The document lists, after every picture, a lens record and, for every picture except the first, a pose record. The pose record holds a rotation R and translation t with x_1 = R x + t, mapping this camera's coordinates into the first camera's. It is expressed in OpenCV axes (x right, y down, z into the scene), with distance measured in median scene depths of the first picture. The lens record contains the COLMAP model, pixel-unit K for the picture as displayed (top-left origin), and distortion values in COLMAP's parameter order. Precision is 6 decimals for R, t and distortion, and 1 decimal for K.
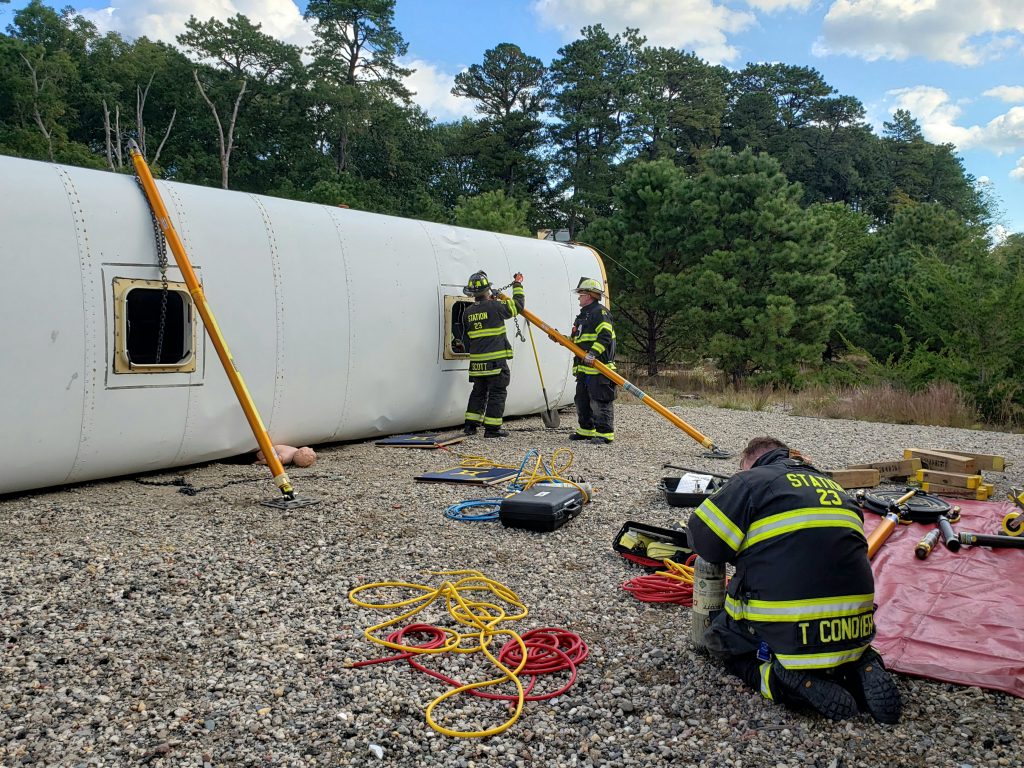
lens RADIAL K [[1007.9, 0, 562.5], [0, 1007.9, 380.3], [0, 0, 1]] dist [0.040686, 0.000000]
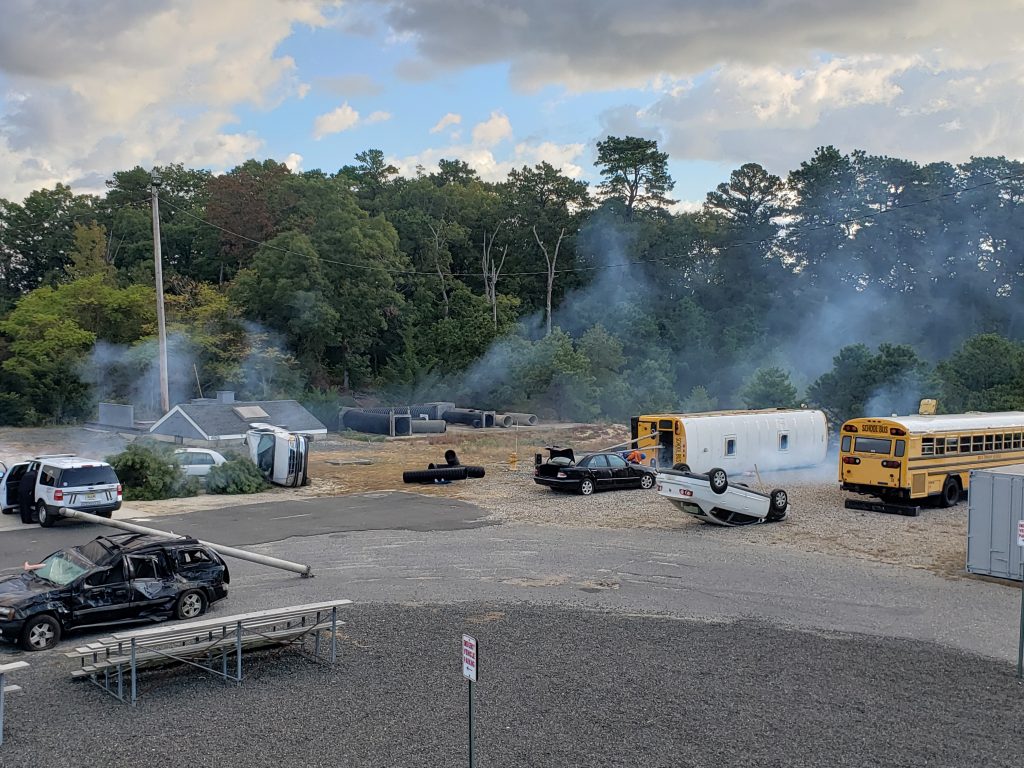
lens RADIAL K [[1230.6, 0, 525.0], [0, 1230.6, 408.4], [0, 0, 1]] dist [0.127808, 0.000000]
pose [[0.978839, 0.008284, -0.204463, -0.013329], [-0.012388, 0.999747, -0.018797, -0.011710], [0.204256, 0.020932, 0.978694, -0.497746]]
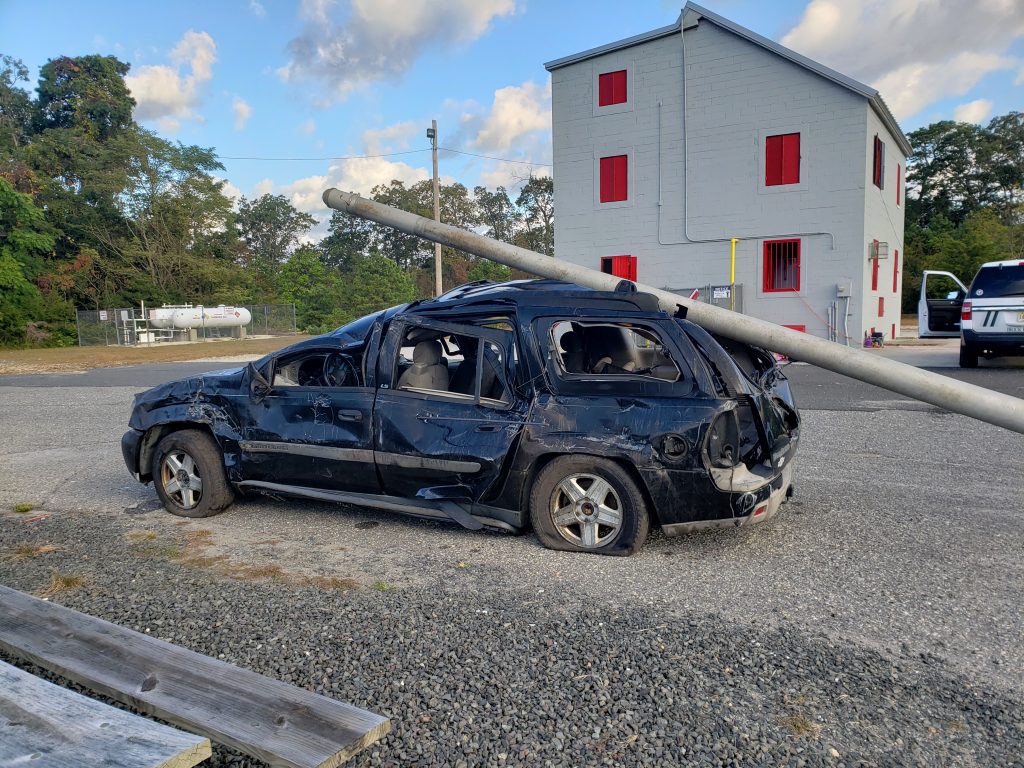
lens RADIAL K [[804.1, 0, 506.0], [0, 804.1, 386.0], [0, 0, 1]] dist [0.011771, 0.005886]
pose [[0.101439, 0.086119, -0.991107, -0.097565], [-0.053419, 0.995280, 0.081014, 0.017978], [0.993406, 0.044726, 0.105561, -0.230161]]
